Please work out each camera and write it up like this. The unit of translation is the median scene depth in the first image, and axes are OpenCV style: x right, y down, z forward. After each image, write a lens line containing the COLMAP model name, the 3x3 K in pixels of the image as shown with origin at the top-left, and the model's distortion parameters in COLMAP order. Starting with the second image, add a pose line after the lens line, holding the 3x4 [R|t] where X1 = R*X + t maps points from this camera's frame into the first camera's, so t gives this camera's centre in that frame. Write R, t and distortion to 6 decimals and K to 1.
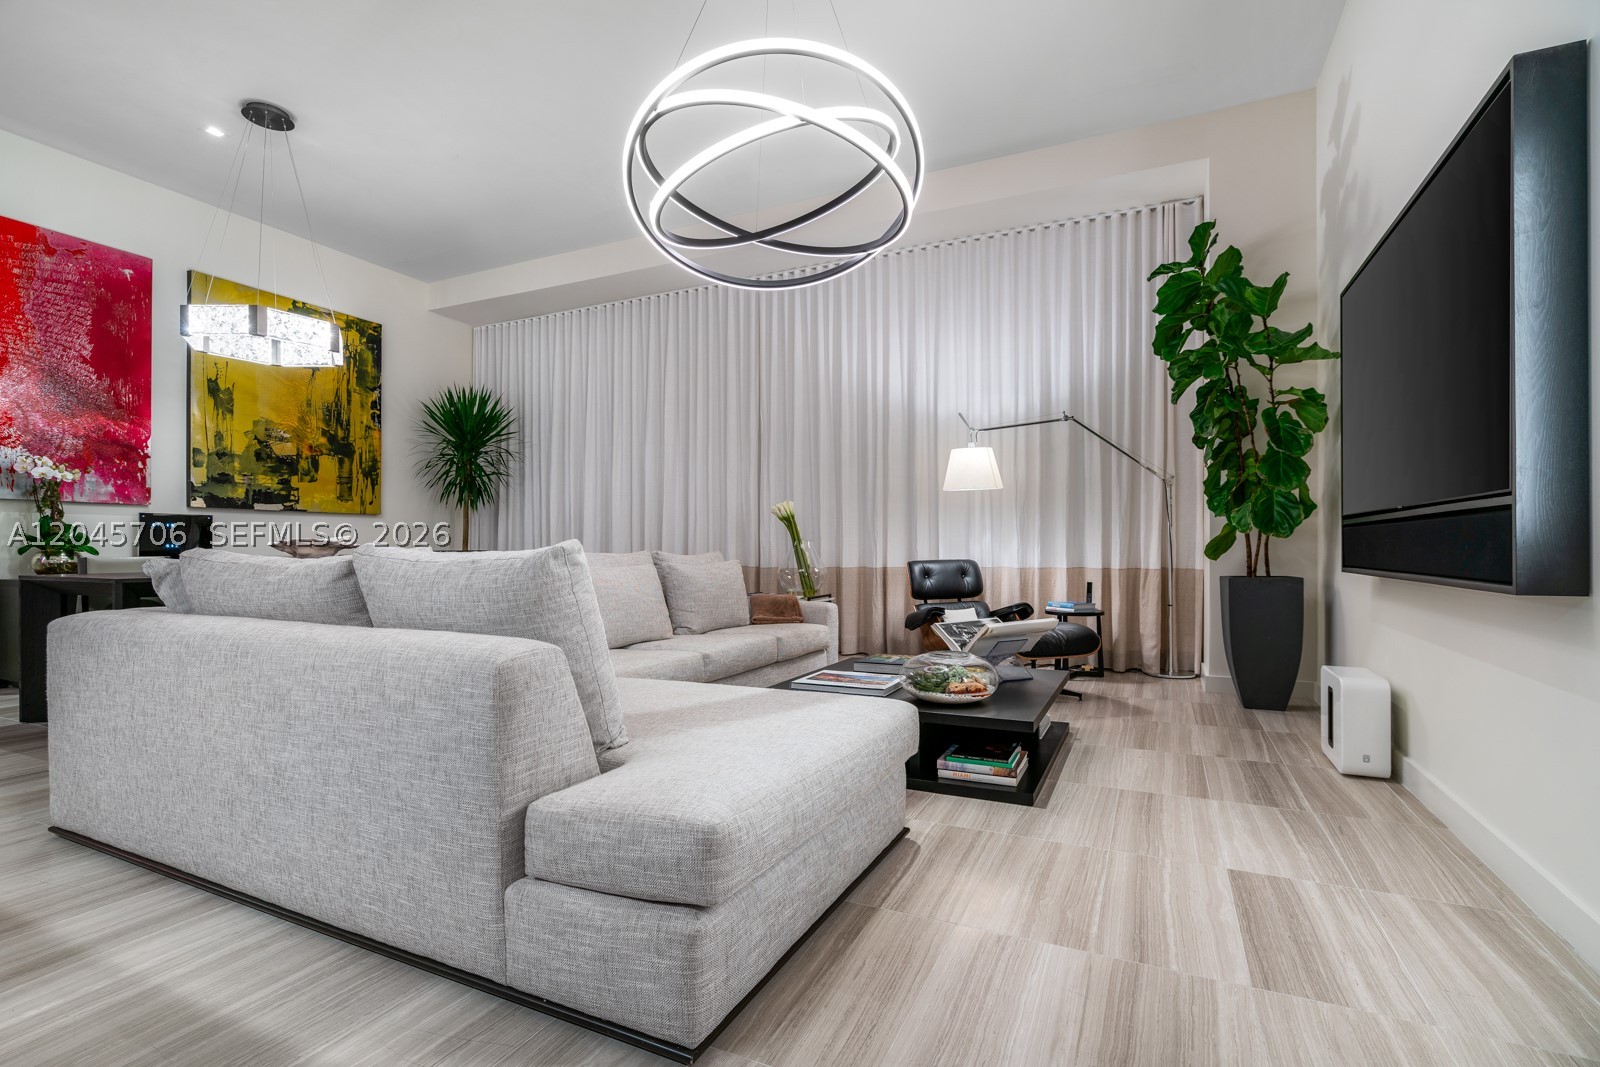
lens RADIAL K [[736.2, 0, 822.0], [0, 736.2, 540.7], [0, 0, 1]] dist [-0.000928, 0.000590]
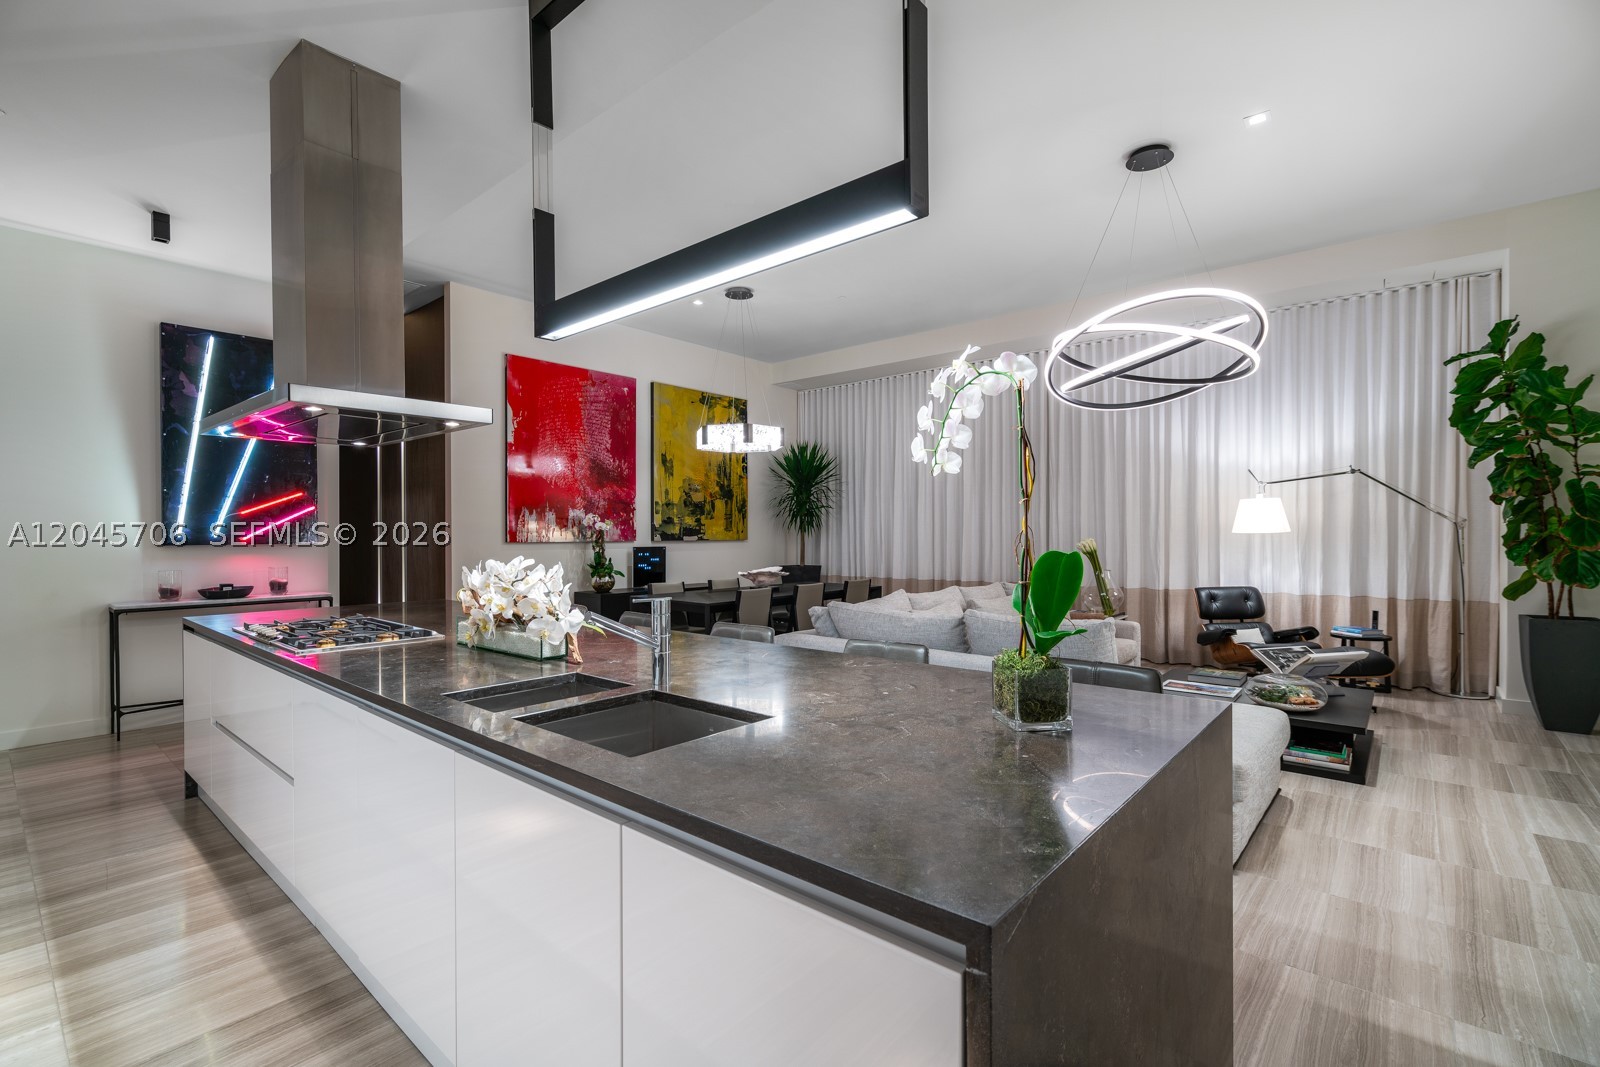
lens RADIAL K [[717.8, 0, 788.8], [0, 717.8, 534.4], [0, 0, 1]] dist [0.004568, 0.000563]
pose [[0.959362, -0.001659, -0.282174, -0.252518], [0.004947, 0.999928, 0.010941, -0.100333], [0.282136, -0.011892, 0.959301, -0.432280]]
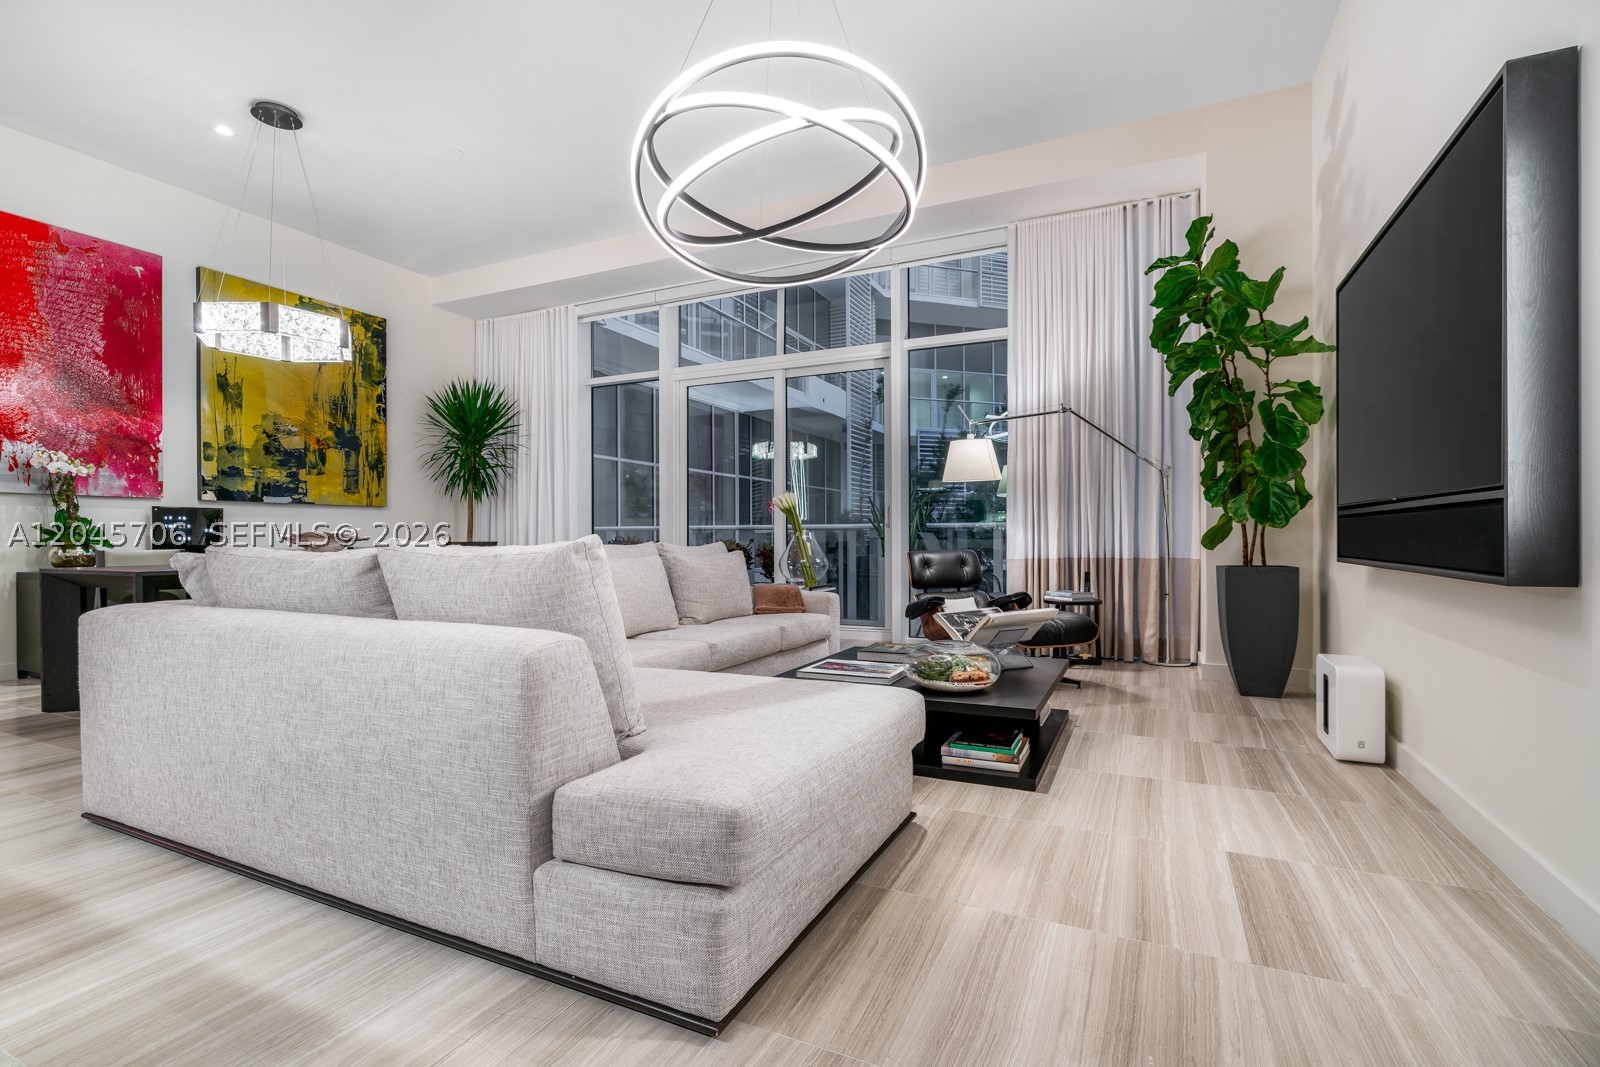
lens RADIAL K [[731.8, 0, 815.5], [0, 731.8, 534.7], [0, 0, 1]] dist [-0.000030, 0.000215]
pose [[0.999990, -0.003043, -0.003150, -0.009408], [0.003063, 0.999975, 0.006440, -0.002996], [0.003130, -0.006450, 0.999974, -0.011490]]
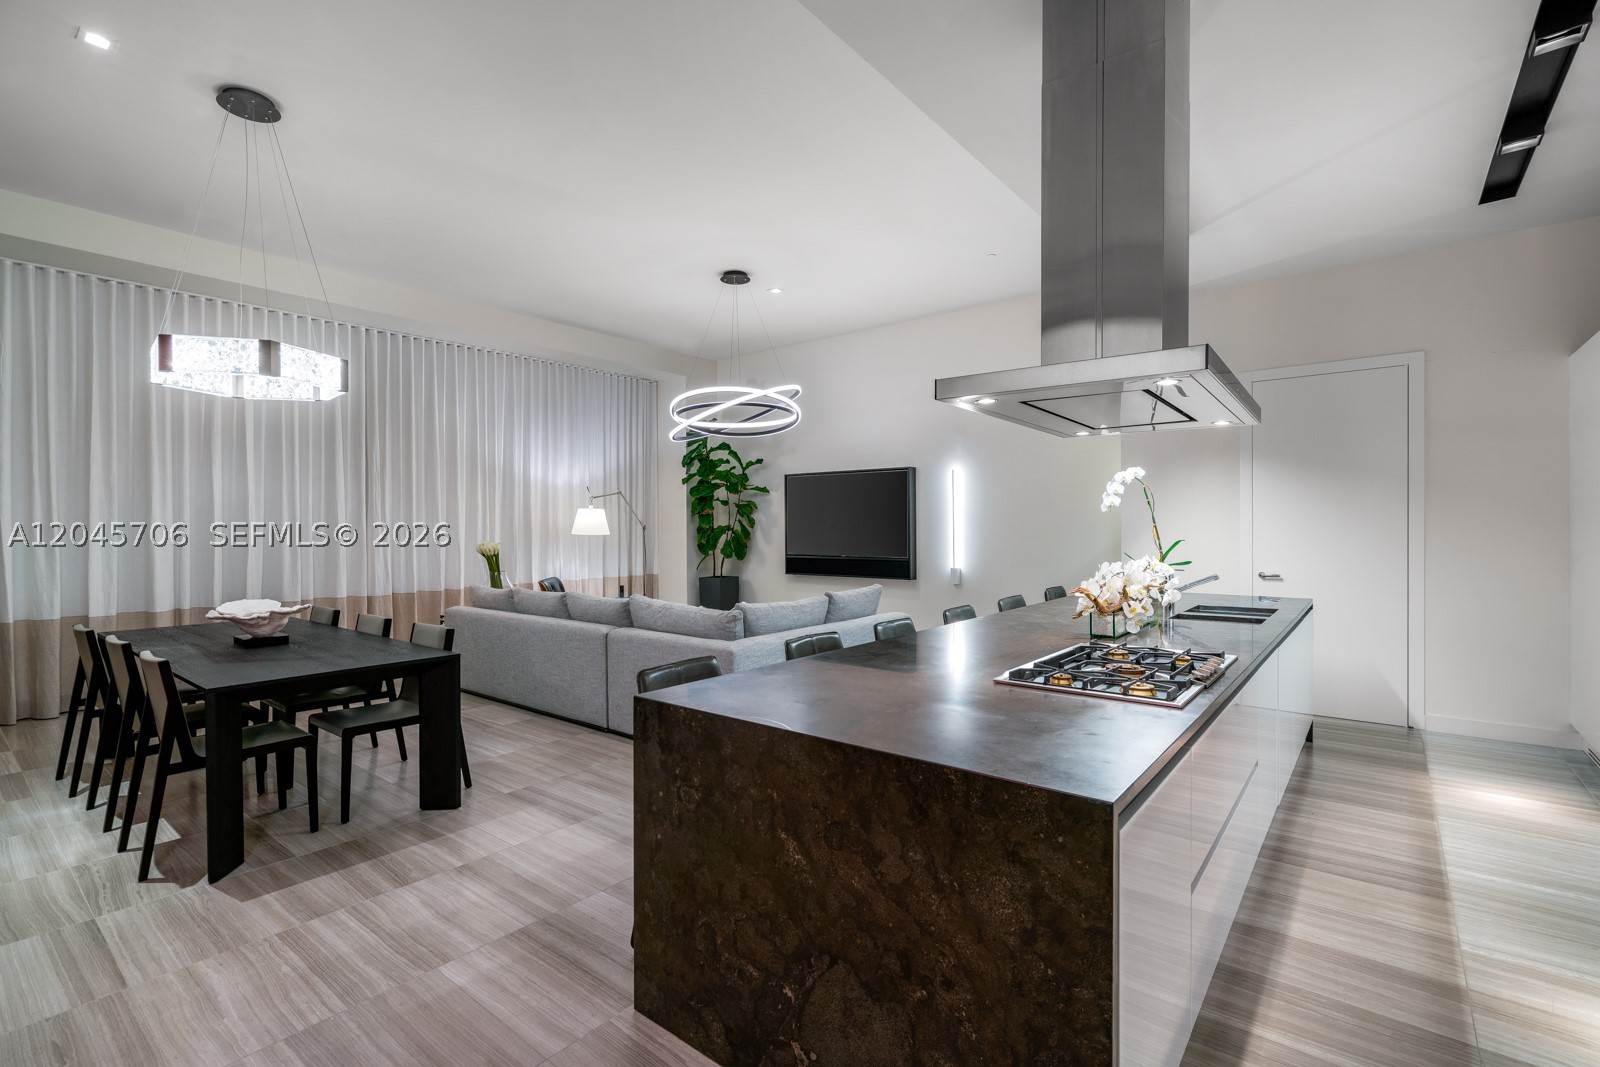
lens RADIAL K [[719.0, 0, 790.8], [0, 719.0, 534.3], [0, 0, 1]] dist [0.004837, 0.000558]
pose [[0.252284, -0.007156, 0.967627, -1.493656], [-0.003941, 0.999957, 0.008422, -0.101819], [-0.967645, -0.005938, 0.252245, 0.234601]]
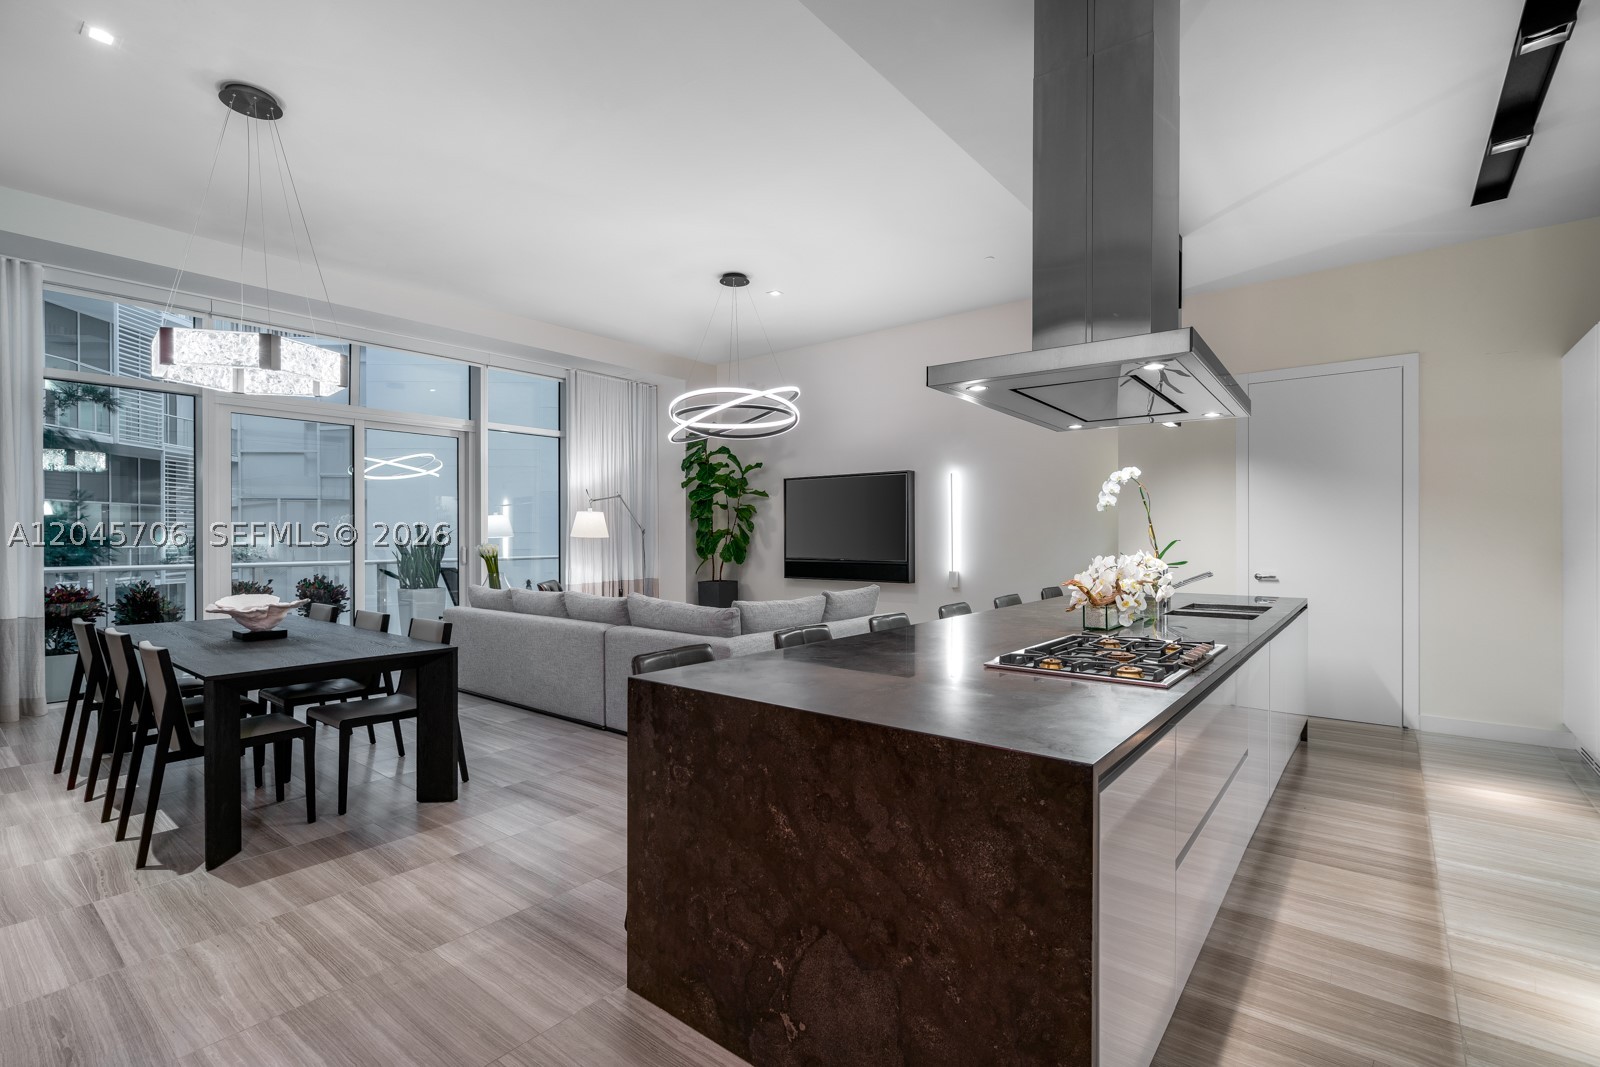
lens RADIAL K [[721.4, 0, 792.3], [0, 721.4, 541.1], [0, 0, 1]] dist [0.004244, 0.000773]
pose [[0.251575, -0.002086, 0.967835, -1.499753], [-0.007171, 0.999966, 0.004020, -0.084327], [-0.967811, -0.007952, 0.251552, 0.227332]]
